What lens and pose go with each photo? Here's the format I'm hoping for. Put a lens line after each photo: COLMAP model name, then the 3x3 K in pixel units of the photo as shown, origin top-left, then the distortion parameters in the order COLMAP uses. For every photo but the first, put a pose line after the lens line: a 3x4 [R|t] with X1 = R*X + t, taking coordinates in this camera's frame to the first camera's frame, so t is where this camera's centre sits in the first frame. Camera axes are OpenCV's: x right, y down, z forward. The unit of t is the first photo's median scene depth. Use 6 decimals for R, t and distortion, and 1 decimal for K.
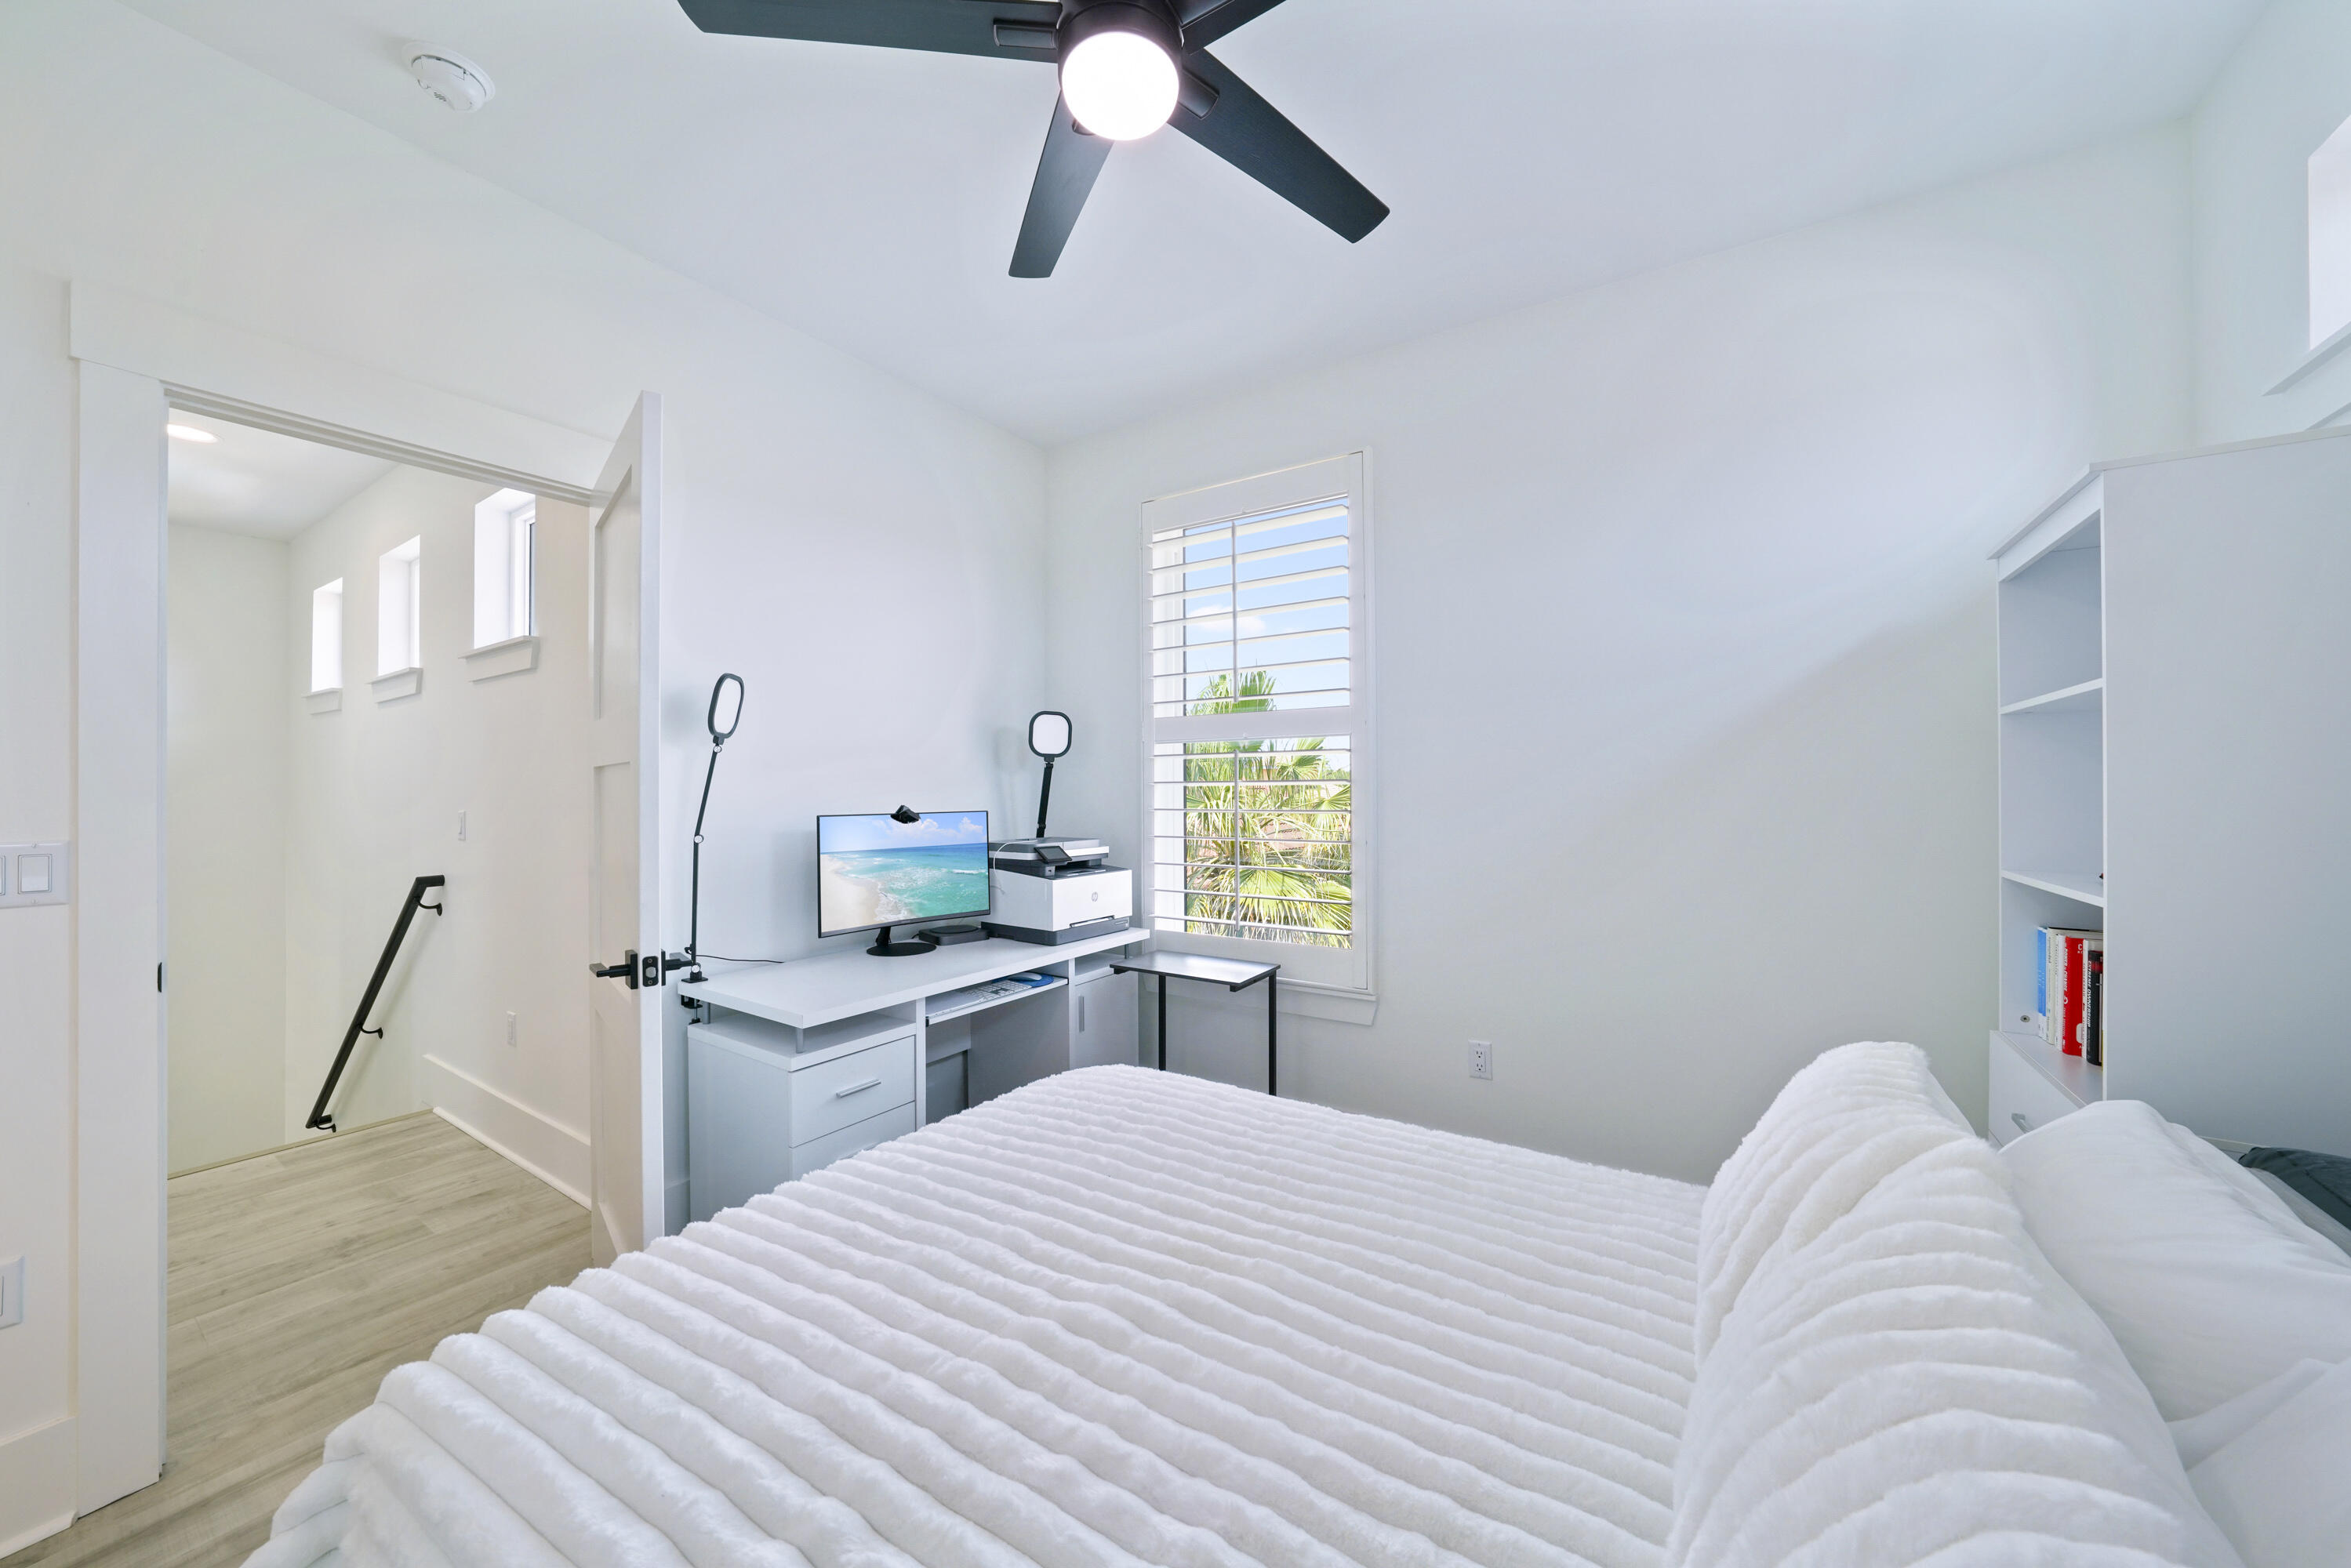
lens RADIAL K [[841.2, 0, 1186.5], [0, 841.2, 781.9], [0, 0, 1]] dist [-0.026820, 0.005885]
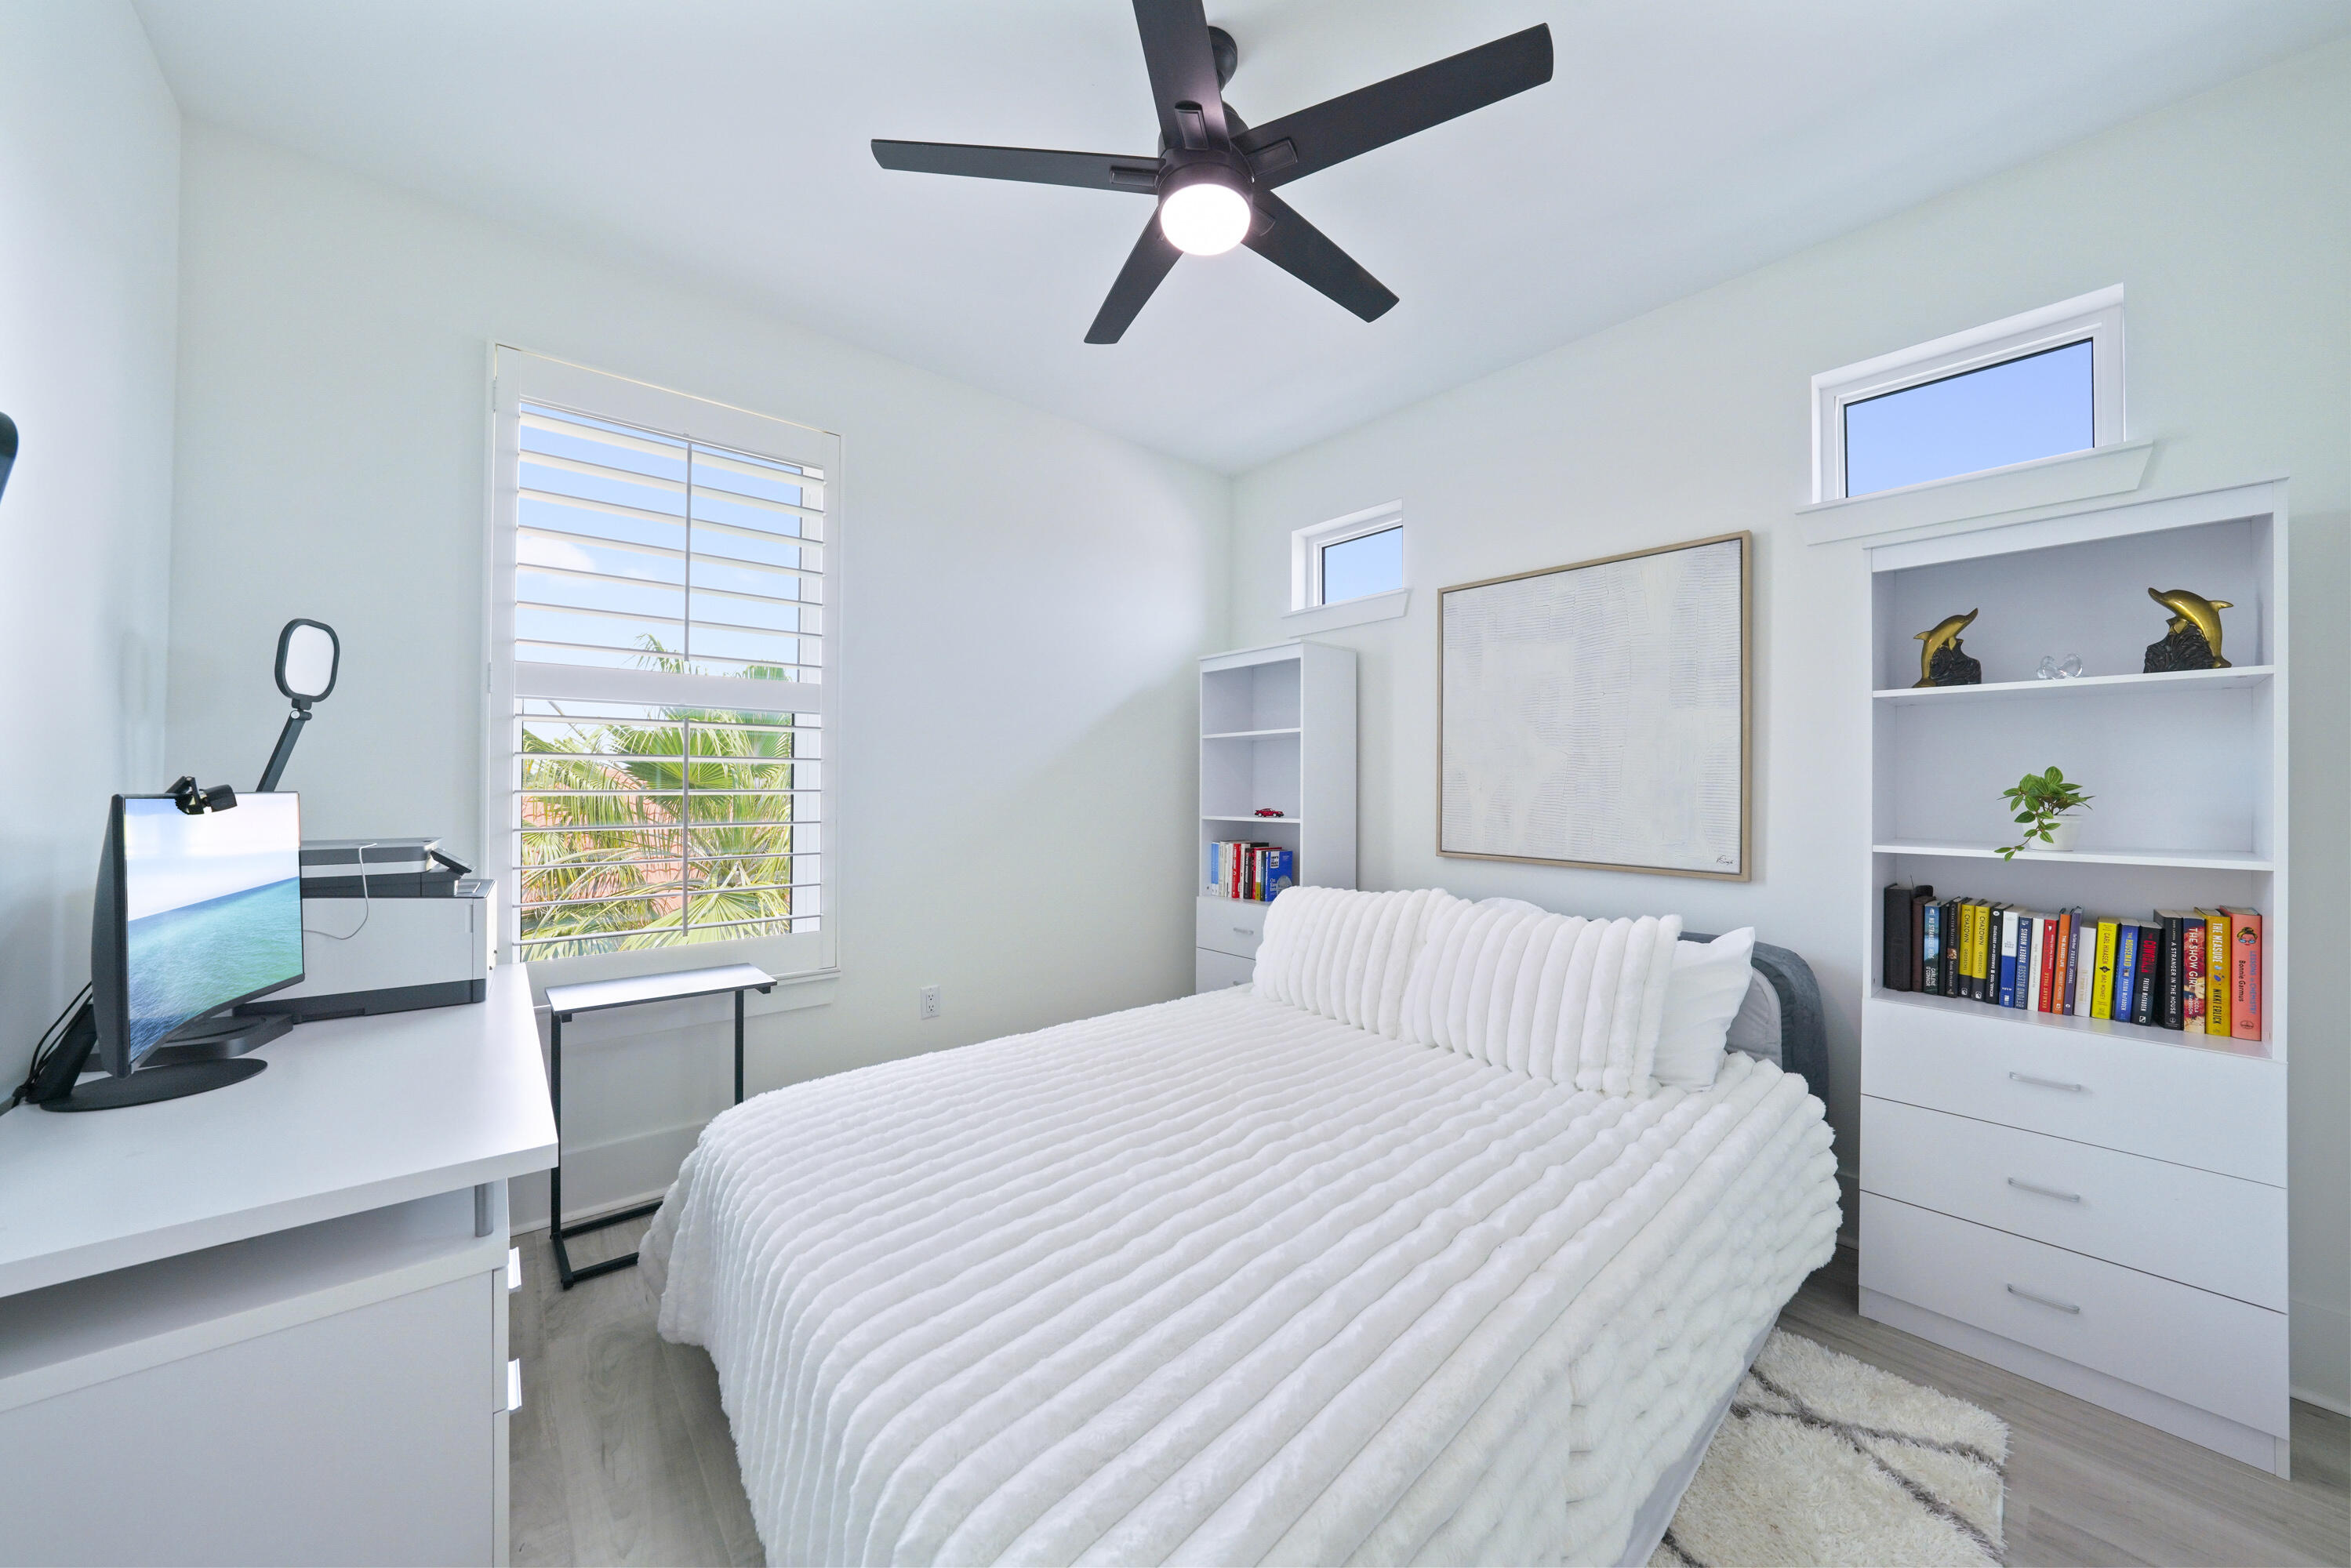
lens RADIAL K [[818.6, 0, 1197.4], [0, 818.6, 781.4], [0, 0, 1]] dist [-0.029793, 0.006413]
pose [[0.254218, 0.013617, 0.967051, -0.977261], [-0.011110, 0.999876, -0.011158, 0.045475], [-0.967083, -0.007907, 0.254338, 0.510996]]
